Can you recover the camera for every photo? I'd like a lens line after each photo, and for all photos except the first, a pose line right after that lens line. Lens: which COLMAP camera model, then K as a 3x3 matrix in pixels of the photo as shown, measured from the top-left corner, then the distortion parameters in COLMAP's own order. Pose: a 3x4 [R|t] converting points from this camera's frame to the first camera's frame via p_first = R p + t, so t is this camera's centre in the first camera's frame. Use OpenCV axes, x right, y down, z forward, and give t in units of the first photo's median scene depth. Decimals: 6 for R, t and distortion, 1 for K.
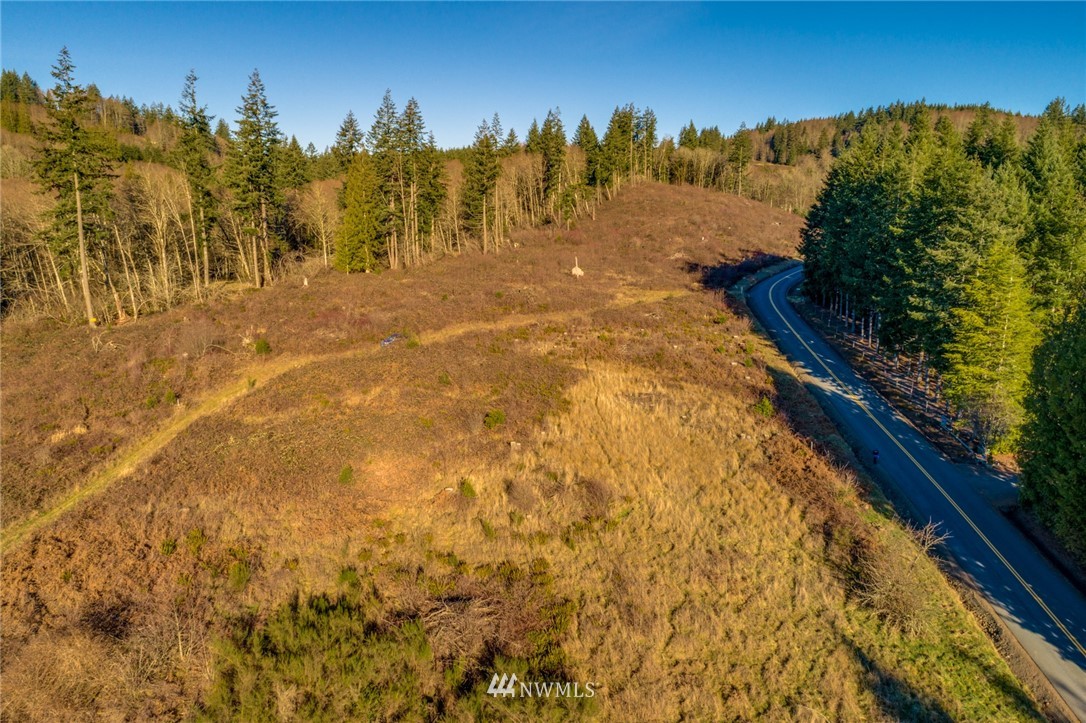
lens RADIAL K [[737.5, 0, 542.0], [0, 737.5, 362.5], [0, 0, 1]] dist [0.004771, 0.001238]
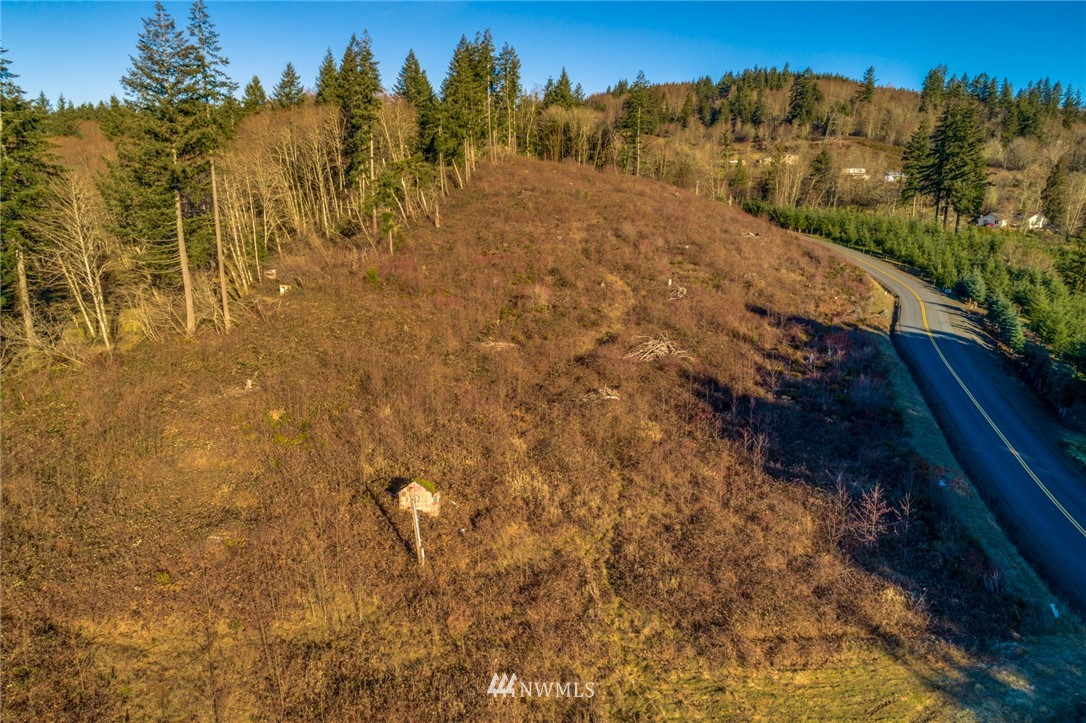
lens RADIAL K [[737.5, 0, 545.0], [0, 737.5, 360.9], [0, 0, 1]] dist [0.004771, 0.001238]
pose [[0.974526, -0.048125, 0.219049, 0.018484], [0.039350, 0.998245, 0.044253, -0.093585], [-0.220795, -0.034506, 0.974710, 0.358593]]
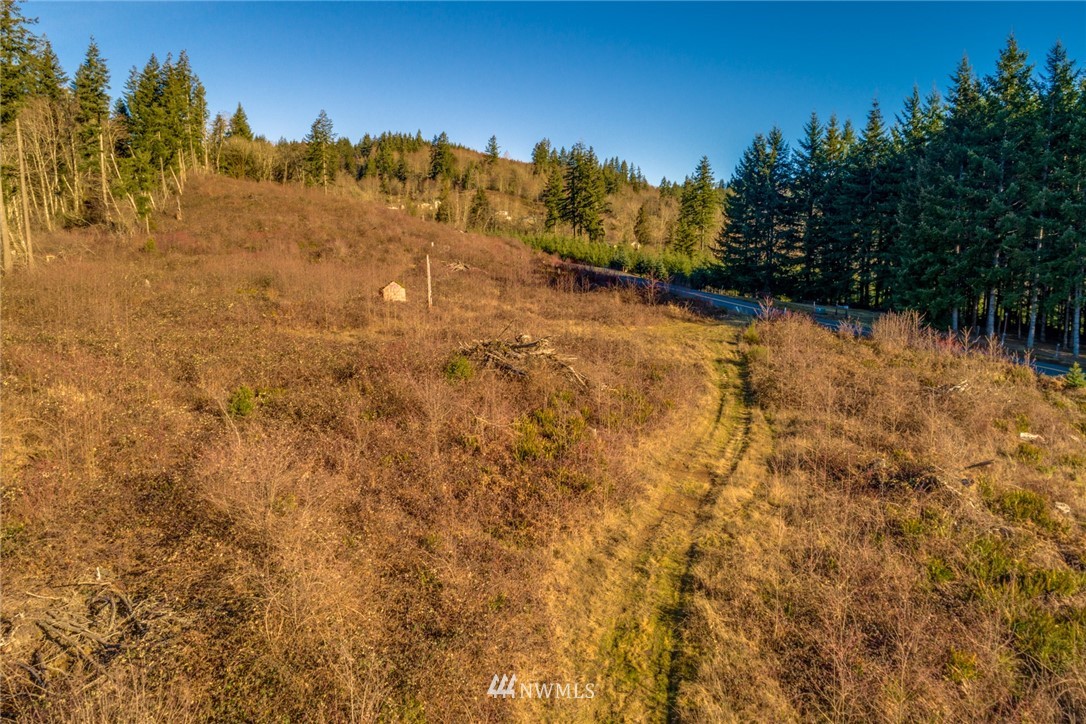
lens RADIAL K [[737.5, 0, 544.2], [0, 737.5, 362.6], [0, 0, 1]] dist [0.004771, 0.001238]
pose [[0.756209, -0.090853, 0.647992, -0.083624], [0.122496, 0.992462, -0.003804, -0.035716], [-0.642762, 0.082253, 0.761637, 0.313076]]
